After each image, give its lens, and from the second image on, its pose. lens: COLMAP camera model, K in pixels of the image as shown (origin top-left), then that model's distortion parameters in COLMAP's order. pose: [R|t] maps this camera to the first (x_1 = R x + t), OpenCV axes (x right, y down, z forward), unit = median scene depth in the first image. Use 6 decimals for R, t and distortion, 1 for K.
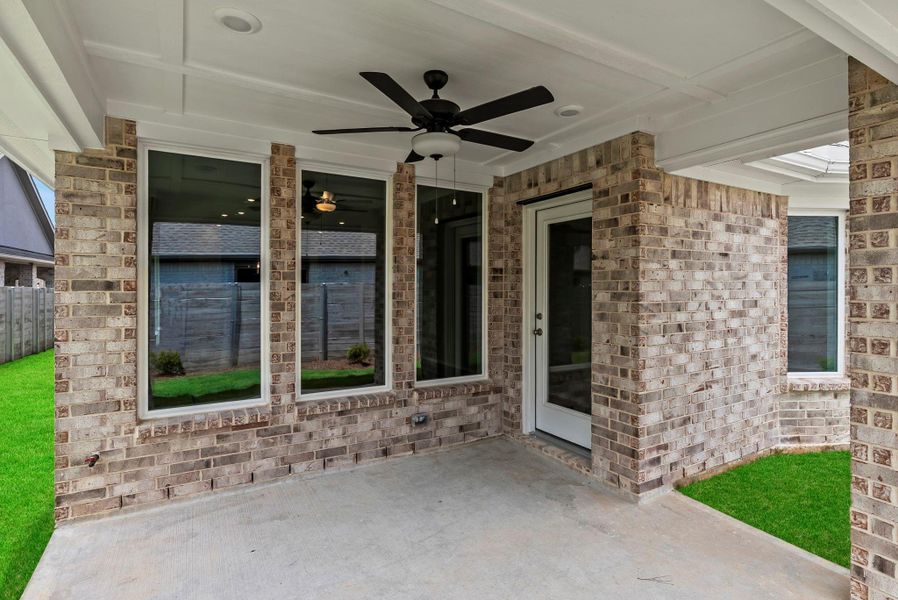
lens RADIAL K [[453.8, 0, 451.4], [0, 453.8, 290.5], [0, 0, 1]] dist [-0.005680, -0.000399]
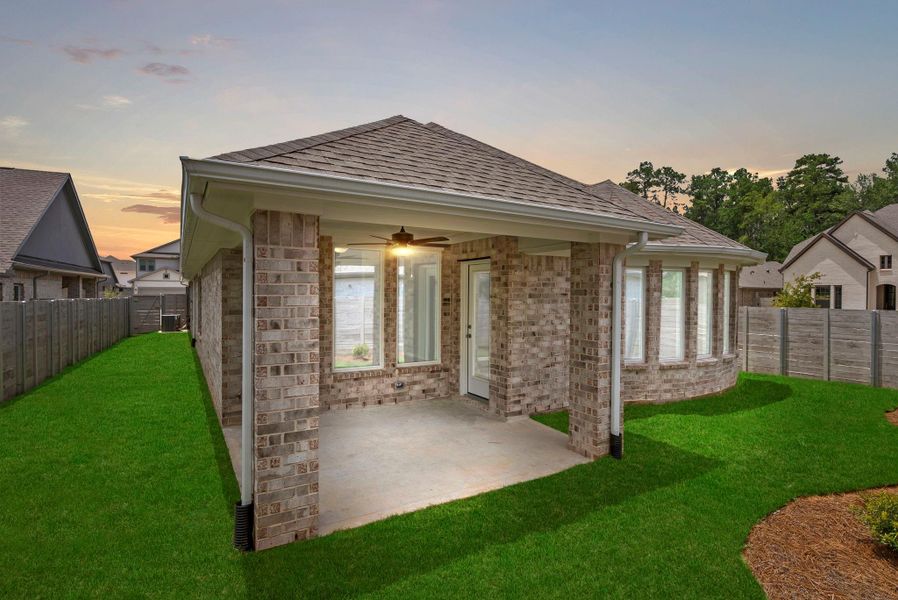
lens RADIAL K [[409.9, 0, 445.7], [0, 409.9, 302.2], [0, 0, 1]] dist [-0.006904, 0.001535]
pose [[0.999935, 0.004415, 0.010526, 0.104979], [-0.004514, 0.999945, 0.009477, -0.062269], [-0.010484, -0.009524, 0.999900, -0.677219]]
